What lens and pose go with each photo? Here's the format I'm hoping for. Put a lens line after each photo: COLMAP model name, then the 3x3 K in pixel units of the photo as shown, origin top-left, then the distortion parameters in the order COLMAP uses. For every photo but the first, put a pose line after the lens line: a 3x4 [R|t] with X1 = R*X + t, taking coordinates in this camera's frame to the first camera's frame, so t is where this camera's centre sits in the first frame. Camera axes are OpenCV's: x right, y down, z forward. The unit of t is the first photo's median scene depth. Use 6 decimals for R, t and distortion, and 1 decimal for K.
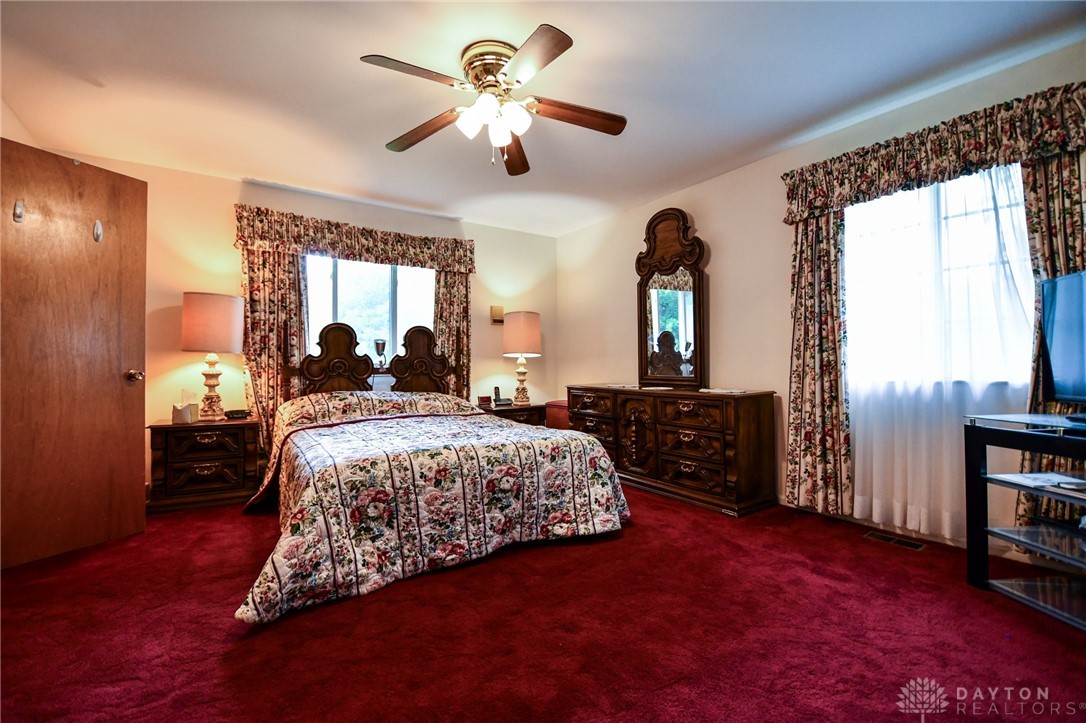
lens RADIAL K [[480.8, 0, 538.1], [0, 480.8, 360.9], [0, 0, 1]] dist [0.014284, -0.018765]
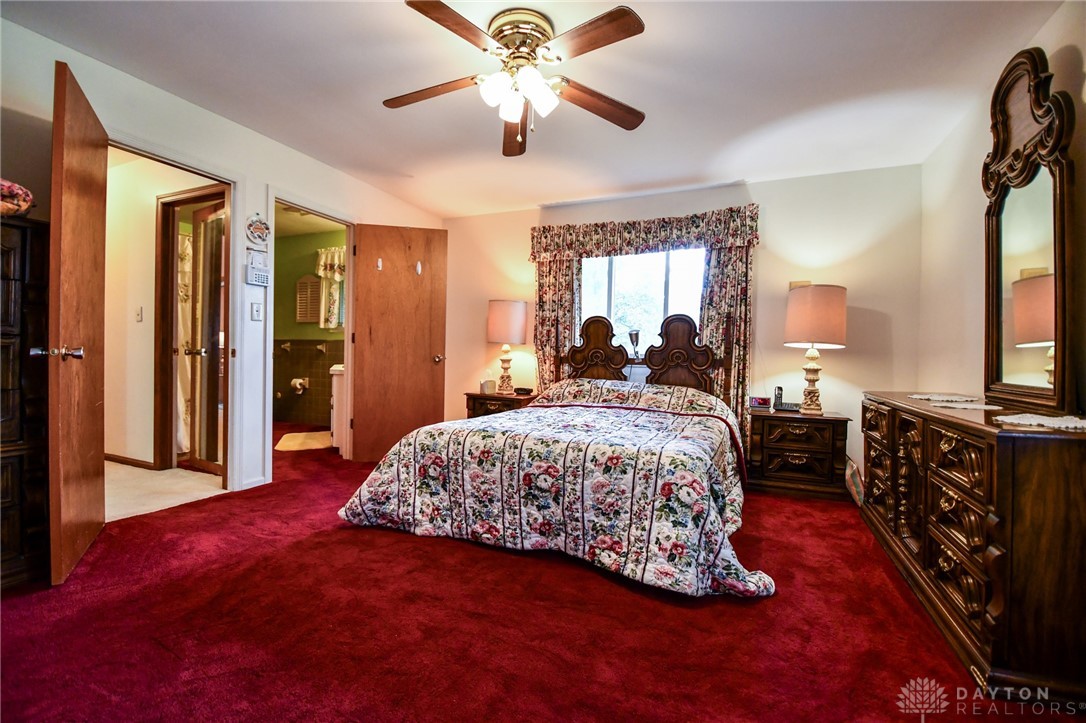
lens RADIAL K [[480.8, 0, 538.1], [0, 480.8, 360.9], [0, 0, 1]] dist [0.014284, -0.018765]
pose [[0.526781, 0.023298, -0.849682, 0.650091], [-0.013081, 0.999728, 0.019303, 0.004643], [0.849900, 0.000946, 0.526943, 0.464696]]
